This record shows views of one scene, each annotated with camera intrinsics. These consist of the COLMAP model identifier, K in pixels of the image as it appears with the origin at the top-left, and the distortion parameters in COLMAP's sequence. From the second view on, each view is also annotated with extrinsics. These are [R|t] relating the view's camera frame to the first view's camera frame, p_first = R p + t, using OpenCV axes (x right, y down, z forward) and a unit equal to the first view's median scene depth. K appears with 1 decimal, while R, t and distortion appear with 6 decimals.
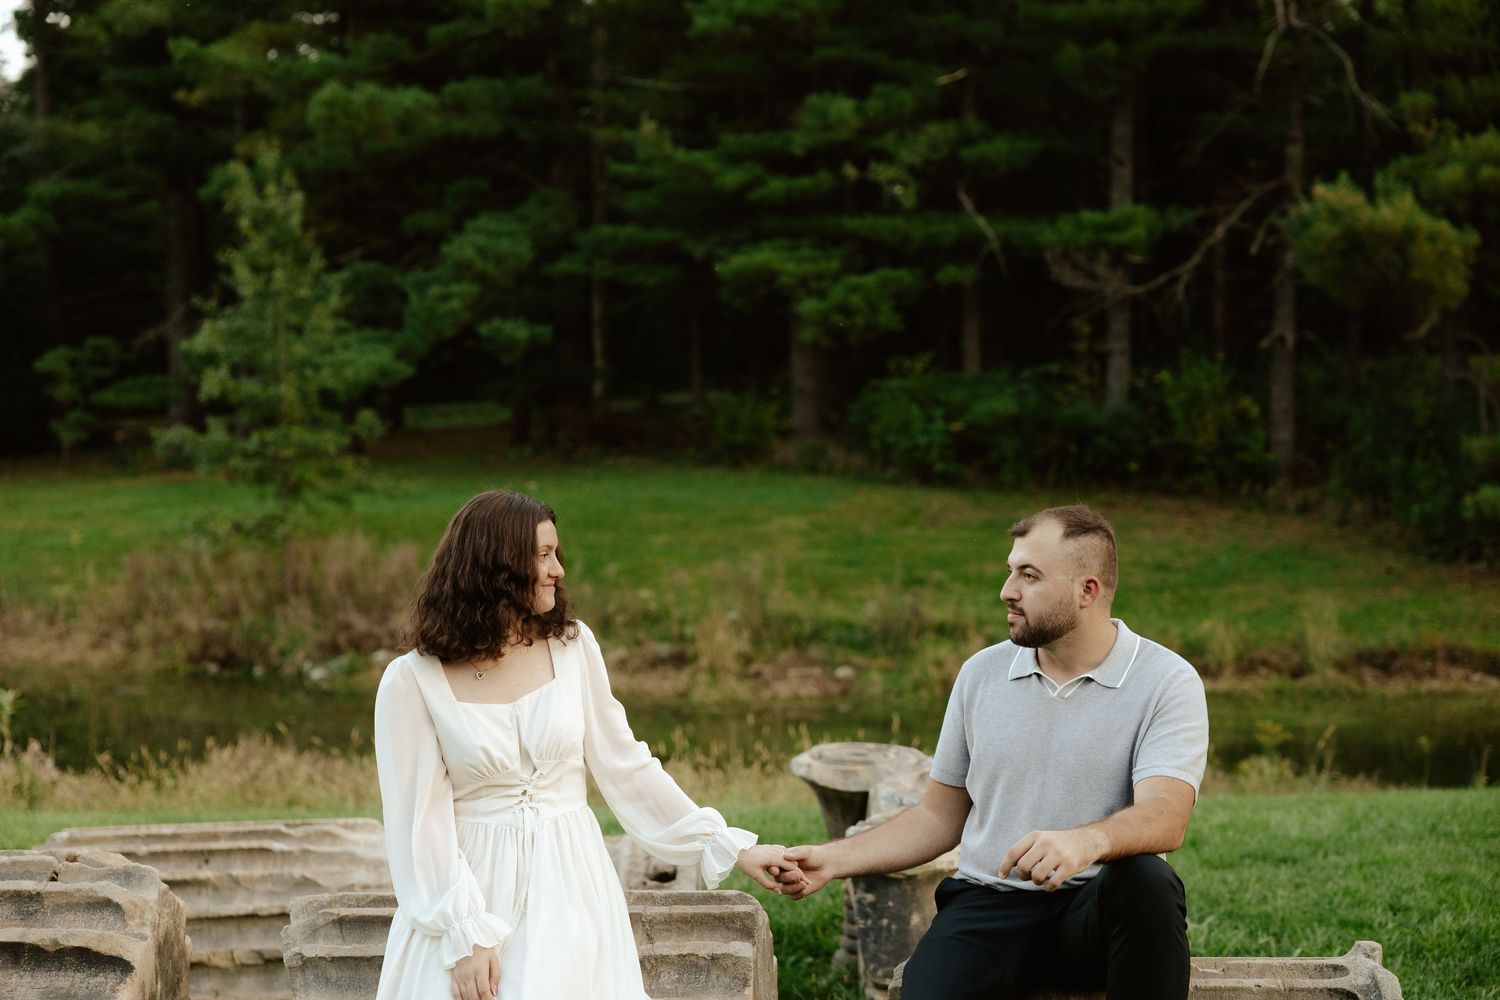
lens RADIAL K [[2384.2, 0, 747.2], [0, 2384.2, 464.4], [0, 0, 1]] dist [0.032533, 0.006013]
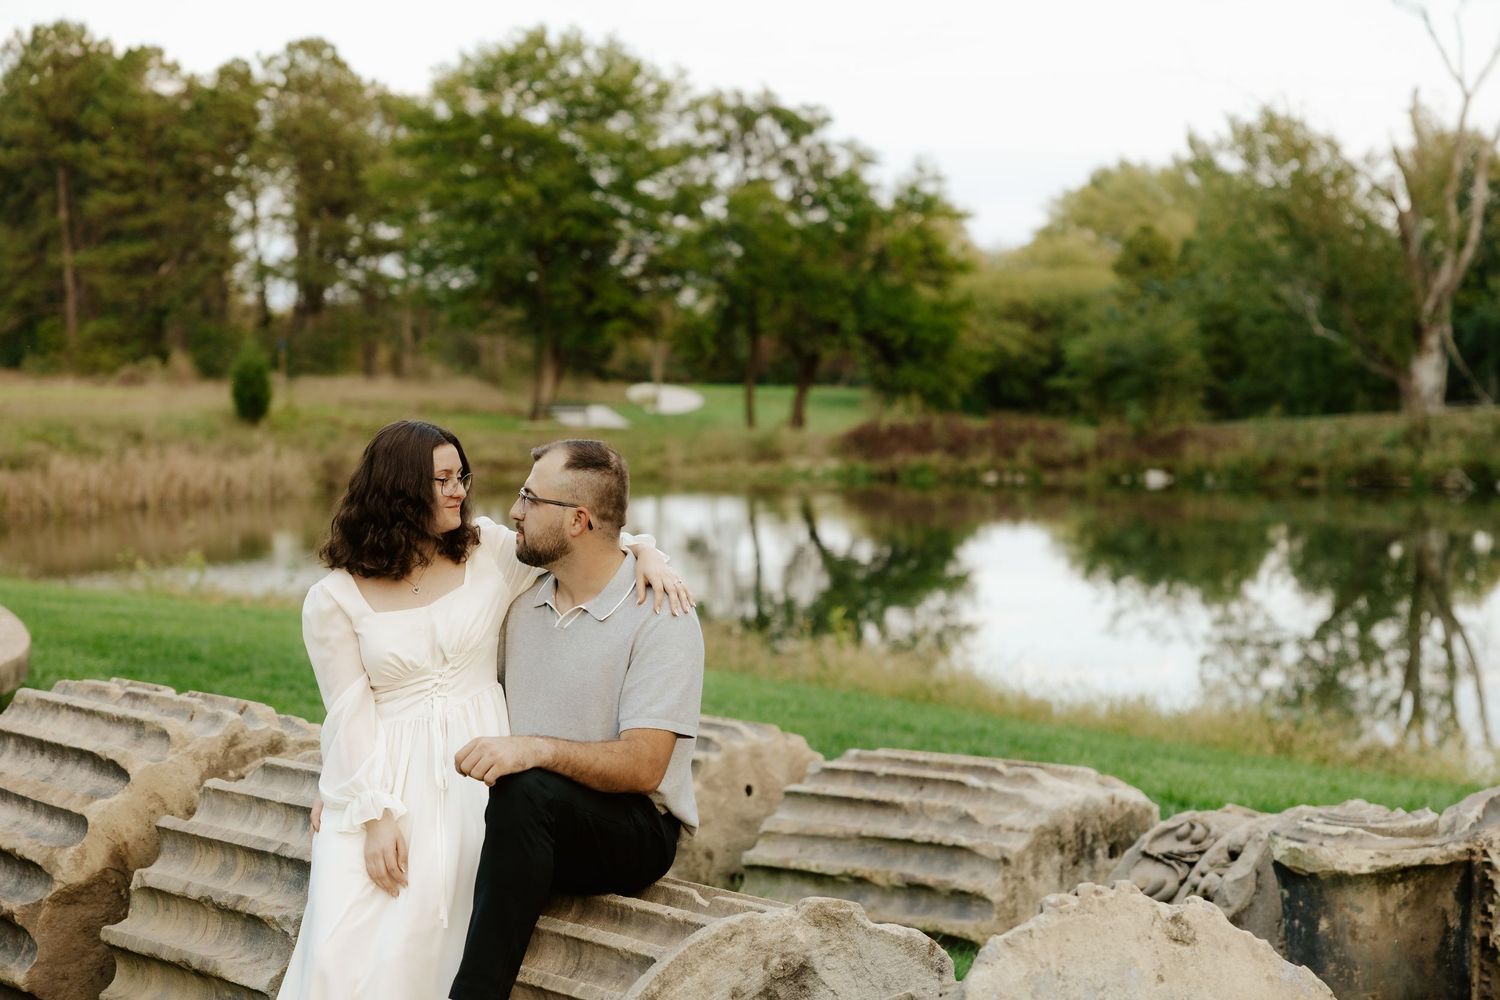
lens RADIAL K [[2945.9, 0, 750.0], [0, 2945.9, 500.0], [0, 0, 1]] dist [0.042222, 0.006379]
pose [[0.642829, 0.033016, -0.765297, 0.131441], [-0.009926, 0.999346, 0.034776, -0.000184], [0.765945, -0.014759, 0.642737, 0.024845]]
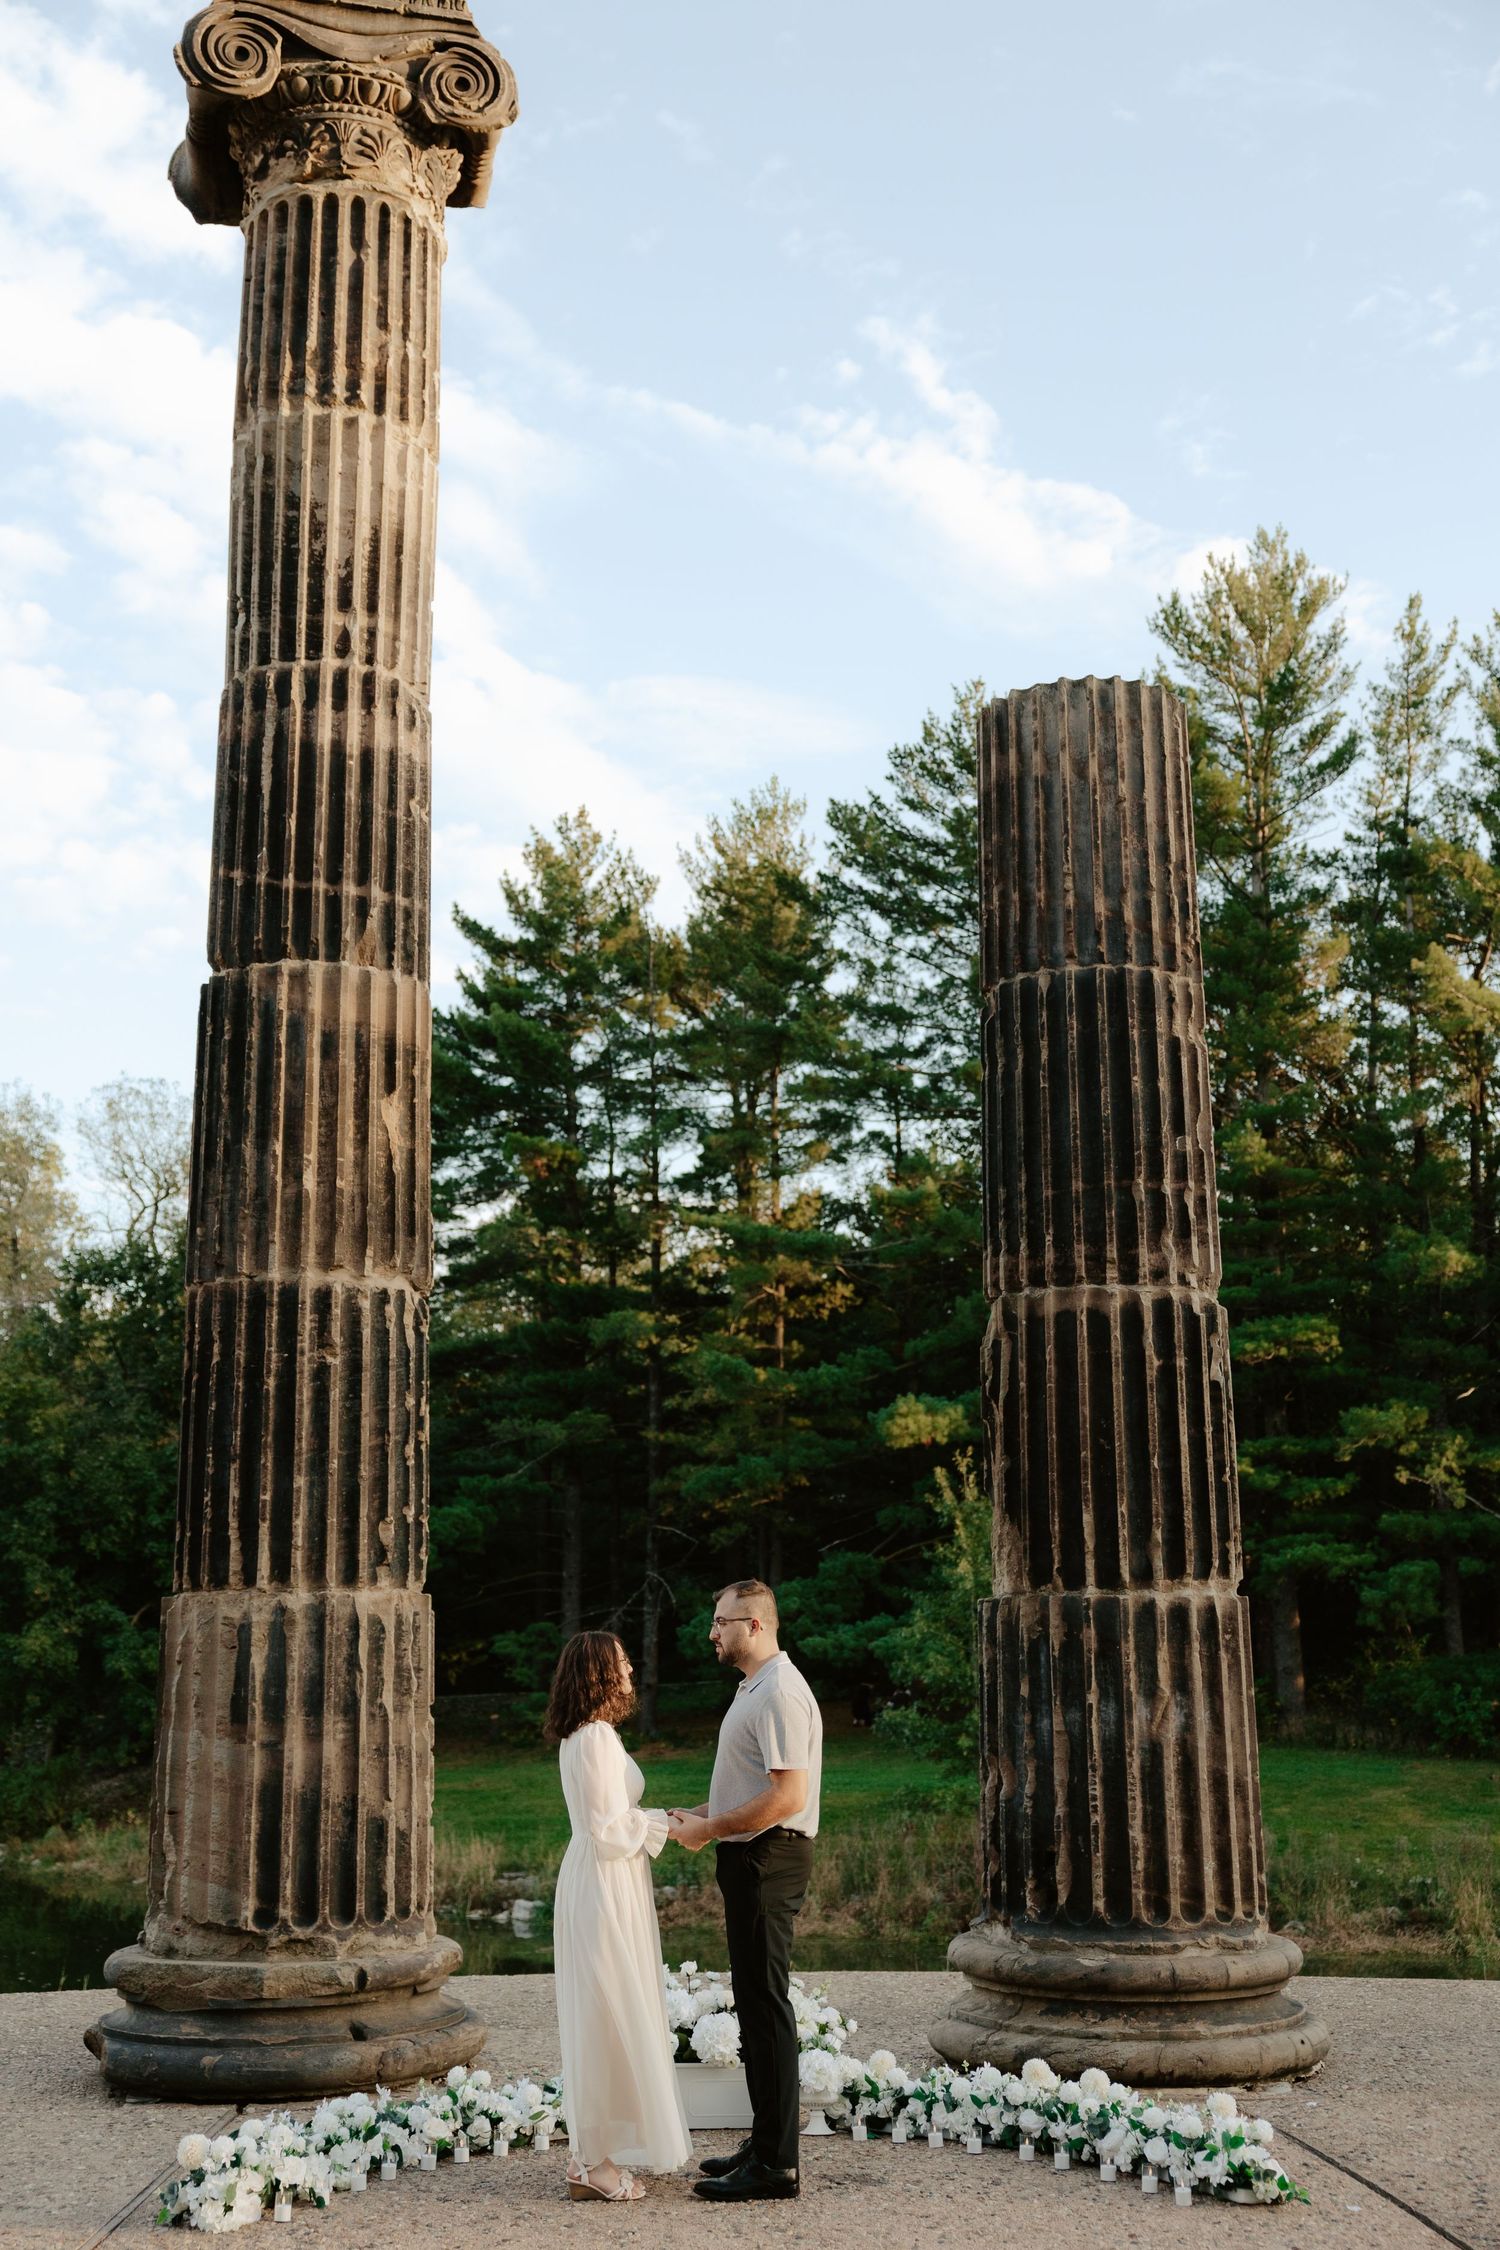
lens RADIAL K [[2374.4, 0, 739.2], [0, 2374.4, 1115.9], [0, 0, 1]] dist [-0.001698, 0.018743]
pose [[0.997215, 0.014283, 0.073203, -0.405683], [0.005090, 0.966171, -0.257853, 0.003270], [-0.074409, 0.257507, 0.963407, -0.135784]]
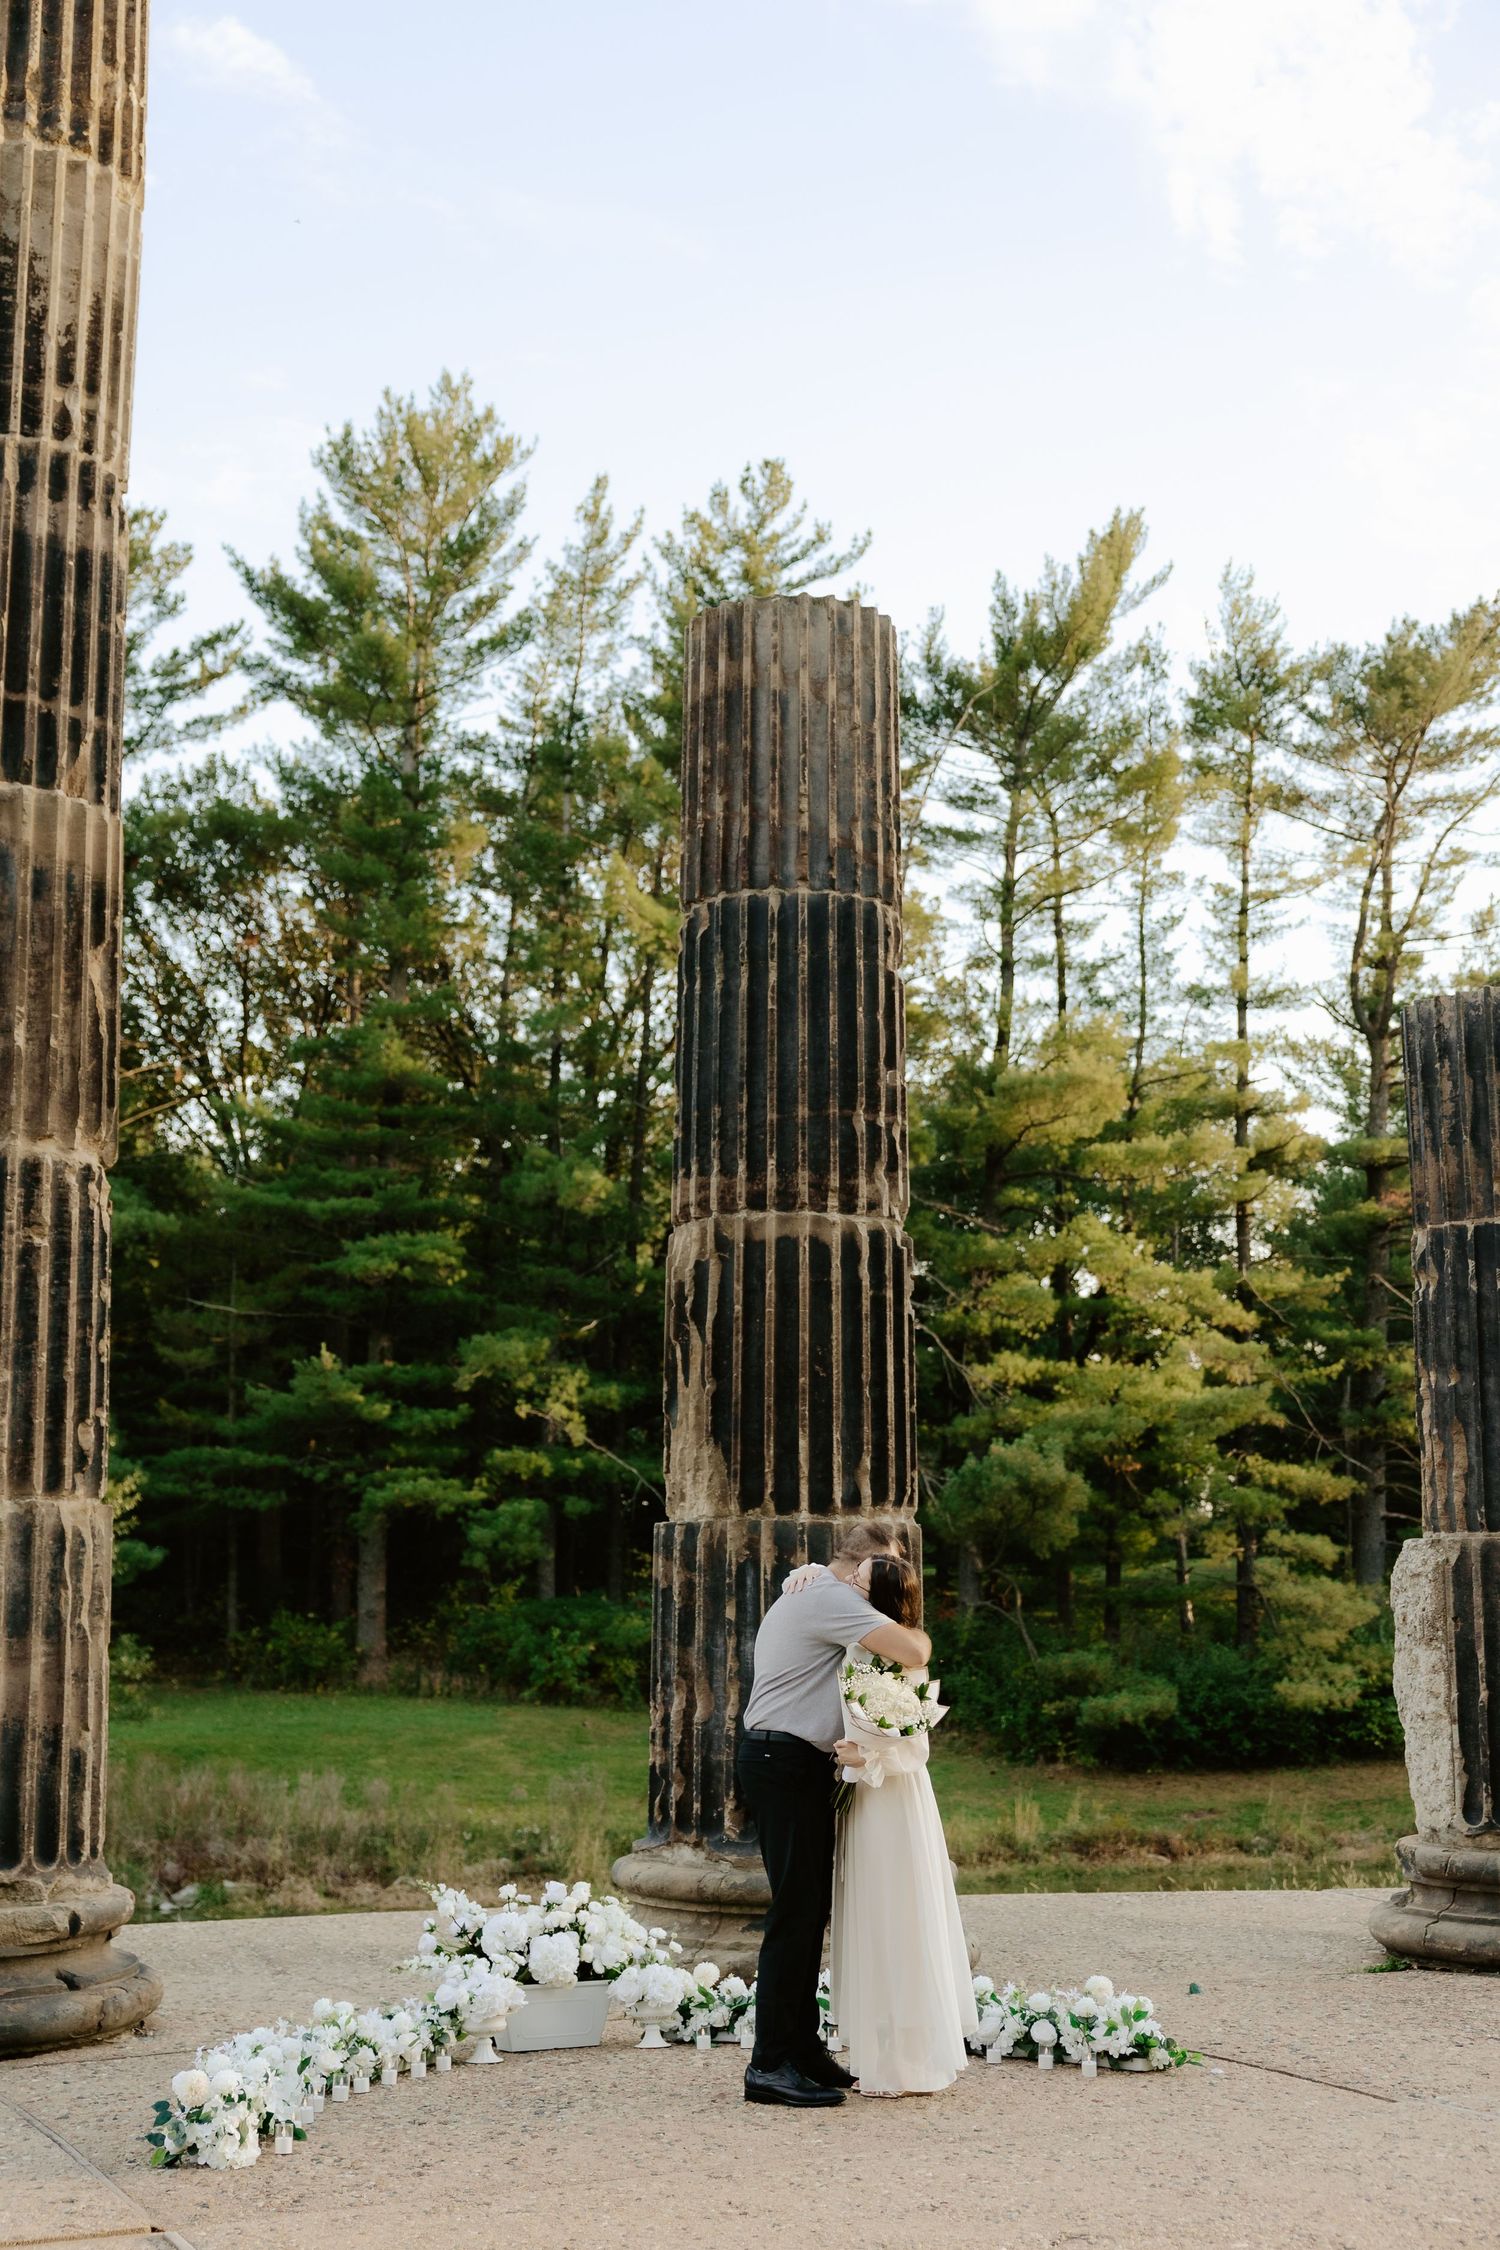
lens RADIAL K [[2676.3, 0, 759.5], [0, 2676.3, 1115.9], [0, 0, 1]] dist [-0.013015, 0.054133]
pose [[0.878814, 0.088941, 0.468801, -0.499367], [0.013850, 0.977306, -0.211377, 0.006040], [-0.476963, 0.192254, 0.857639, -0.133322]]
